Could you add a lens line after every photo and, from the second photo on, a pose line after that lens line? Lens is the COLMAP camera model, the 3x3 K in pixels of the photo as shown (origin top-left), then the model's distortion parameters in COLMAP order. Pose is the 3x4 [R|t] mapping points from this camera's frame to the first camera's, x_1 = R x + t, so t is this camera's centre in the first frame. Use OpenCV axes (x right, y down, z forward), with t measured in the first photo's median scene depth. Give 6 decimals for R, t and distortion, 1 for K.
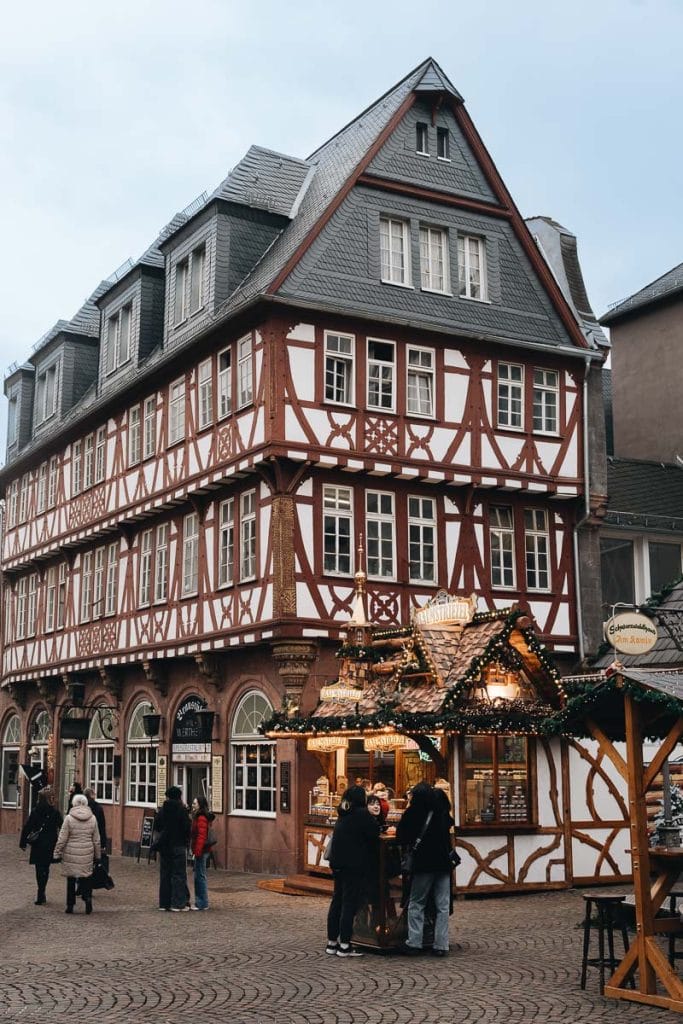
lens RADIAL K [[1323.1, 0, 341.5], [0, 1323.1, 512.0], [0, 0, 1]] dist [0.007876, 0.002262]
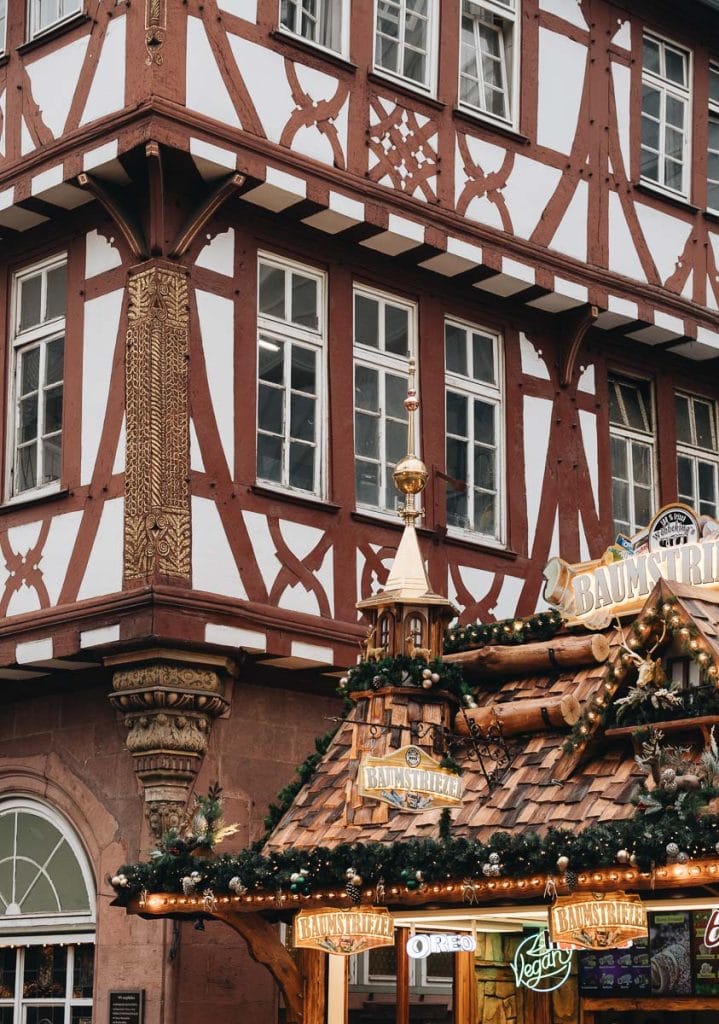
lens RADIAL K [[2103.1, 0, 359.7], [0, 2103.1, 545.8], [0, 0, 1]] dist [0.056728, 0.141976]
pose [[0.967575, 0.063810, 0.244390, -0.126218], [-0.054486, 0.997512, -0.044730, 0.087154], [-0.246636, 0.029963, 0.968645, 0.409944]]
